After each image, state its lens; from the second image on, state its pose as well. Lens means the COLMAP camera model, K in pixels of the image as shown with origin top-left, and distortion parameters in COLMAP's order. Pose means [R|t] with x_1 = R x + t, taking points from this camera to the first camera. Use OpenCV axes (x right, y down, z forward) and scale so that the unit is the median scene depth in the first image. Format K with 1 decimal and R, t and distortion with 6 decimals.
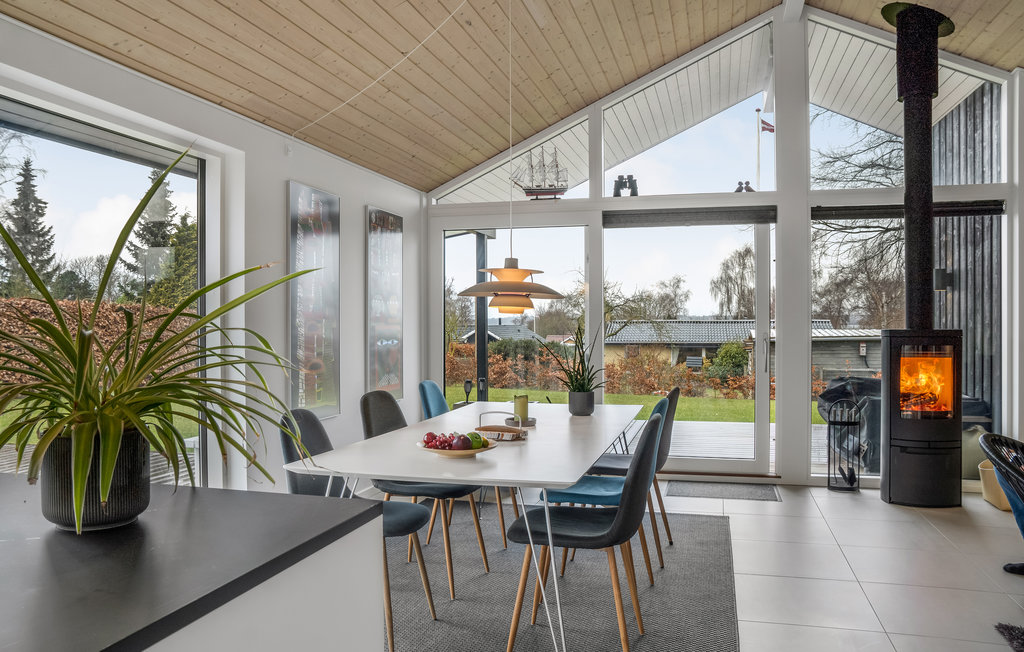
lens RADIAL K [[763.9, 0, 518.2], [0, 763.9, 353.8], [0, 0, 1]] dist [-0.049442, 0.008125]
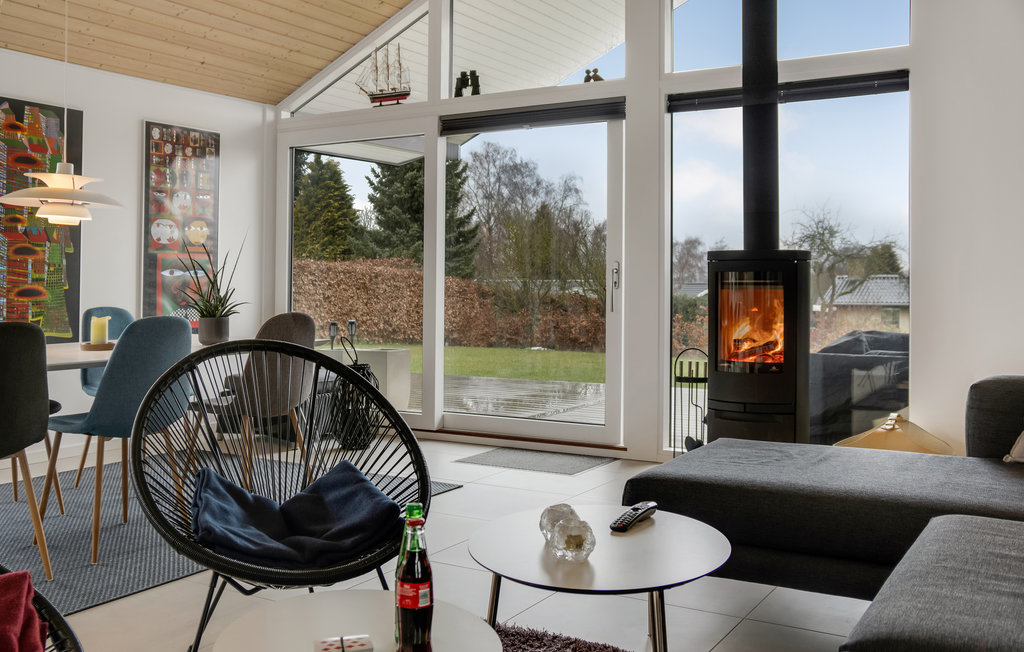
lens RADIAL K [[954.2, 0, 506.3], [0, 954.2, 273.8], [0, 0, 1]] dist [-0.004423, 0.000000]
pose [[0.960725, -0.000148, -0.277501, 0.465277], [-0.013016, 0.998875, -0.045593, 0.029583], [0.277196, 0.047414, 0.959643, 0.037240]]
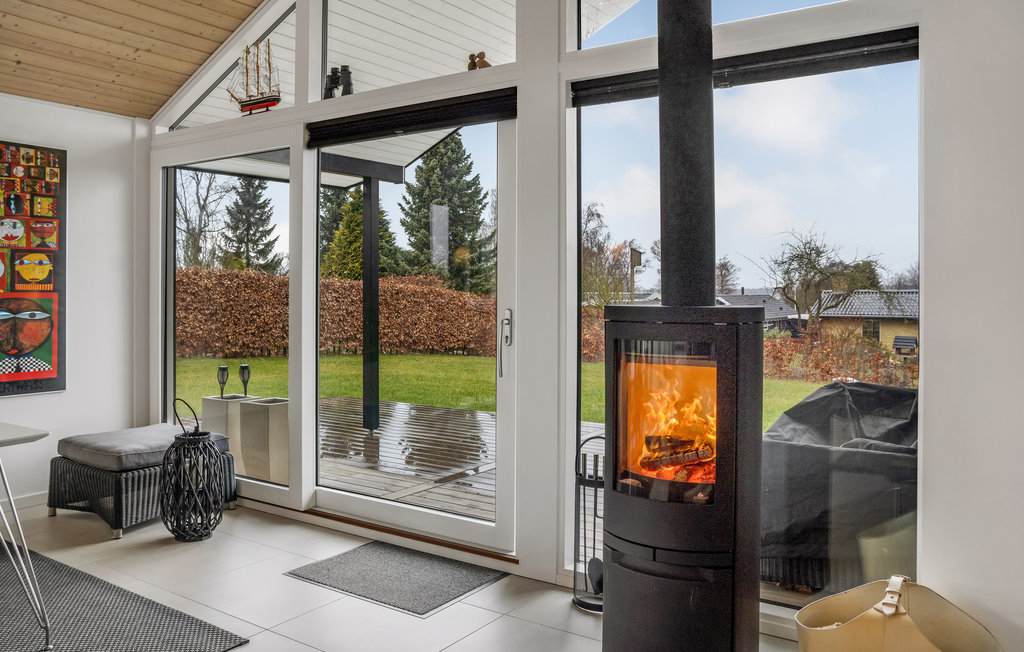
lens RADIAL K [[803.6, 0, 474.0], [0, 803.6, 286.8], [0, 0, 1]] dist [-0.064533, 0.059788]
pose [[0.935169, 0.002692, -0.354193, 0.494084], [-0.019044, 0.998907, -0.042692, -0.017469], [0.353690, 0.046670, 0.934198, 0.406809]]
